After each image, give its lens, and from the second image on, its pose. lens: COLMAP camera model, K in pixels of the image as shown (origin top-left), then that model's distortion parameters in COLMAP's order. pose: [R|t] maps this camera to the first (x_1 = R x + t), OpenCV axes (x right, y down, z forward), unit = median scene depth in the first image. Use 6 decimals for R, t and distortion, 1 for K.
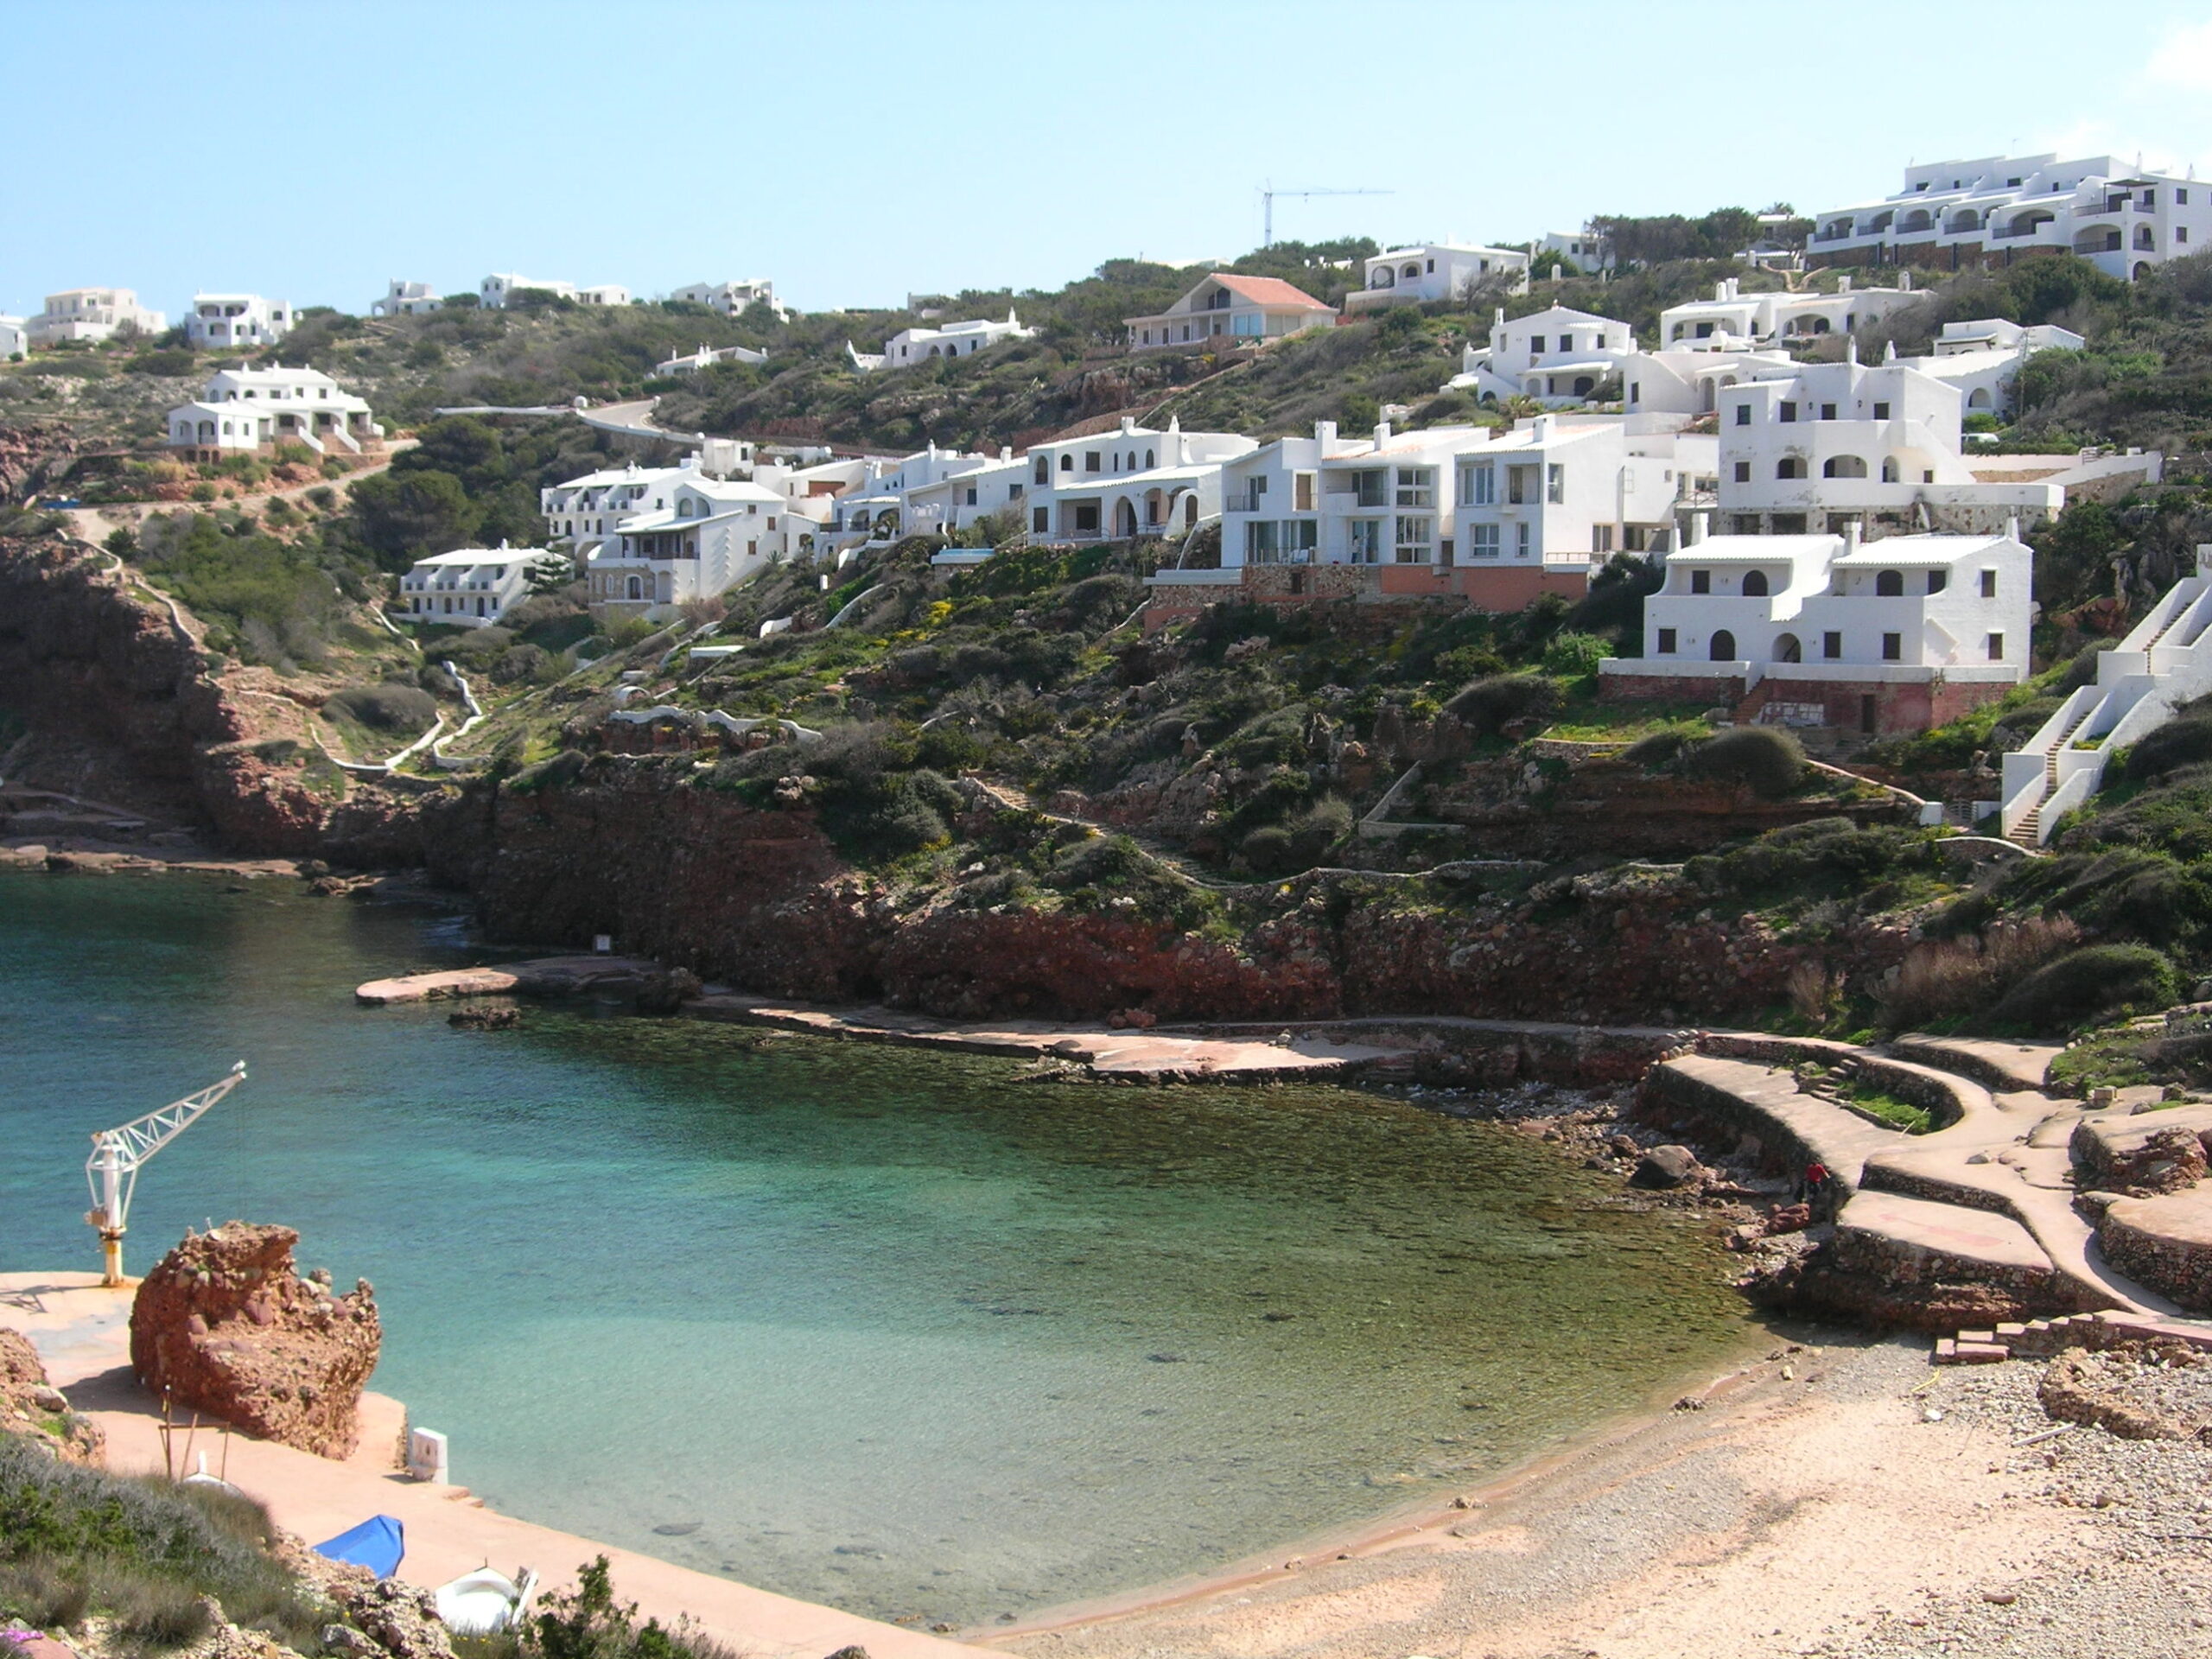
lens RADIAL K [[3301.3, 0, 1106.1], [0, 3301.3, 831.6], [0, 0, 1]] dist [-0.107800, 0.000000]
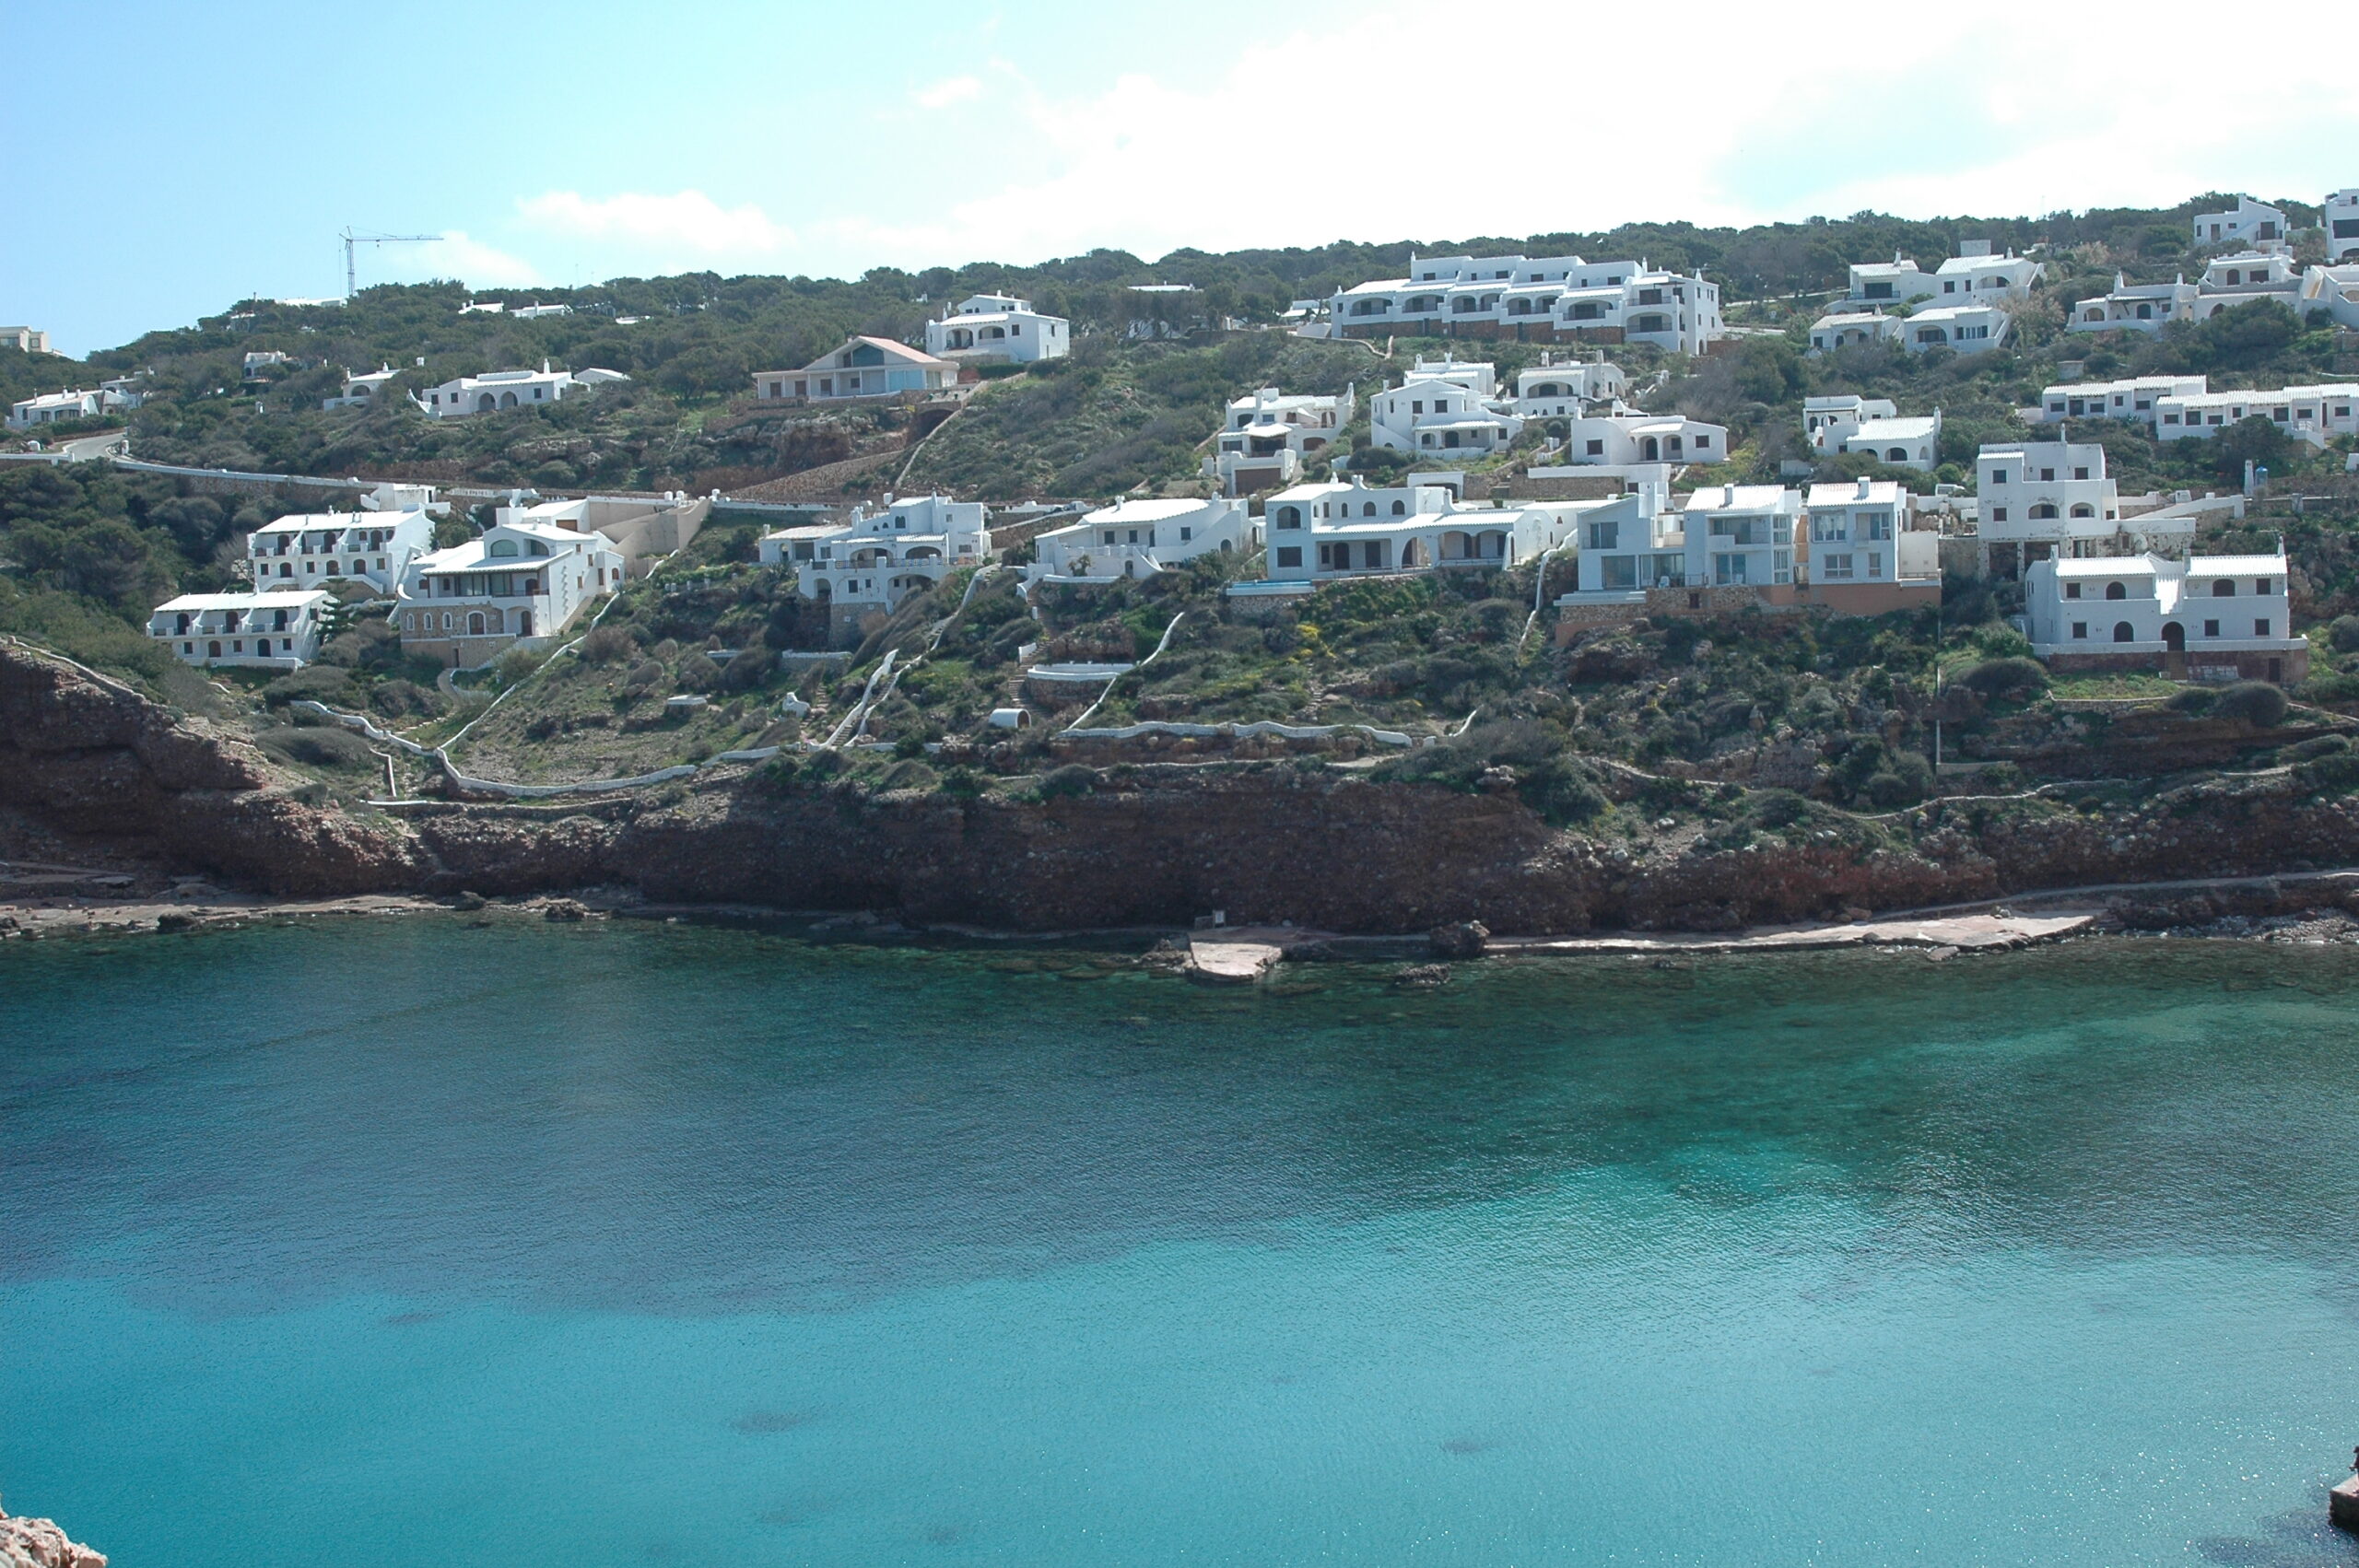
lens RADIAL K [[2892.3, 0, 1179.4], [0, 2892.3, 769.9], [0, 0, 1]] dist [-0.110593, 0.000000]
pose [[0.825726, -0.079437, 0.558449, -0.806684], [0.077440, 0.996624, 0.027262, -0.054245], [-0.558730, 0.020735, 0.829090, 0.117140]]
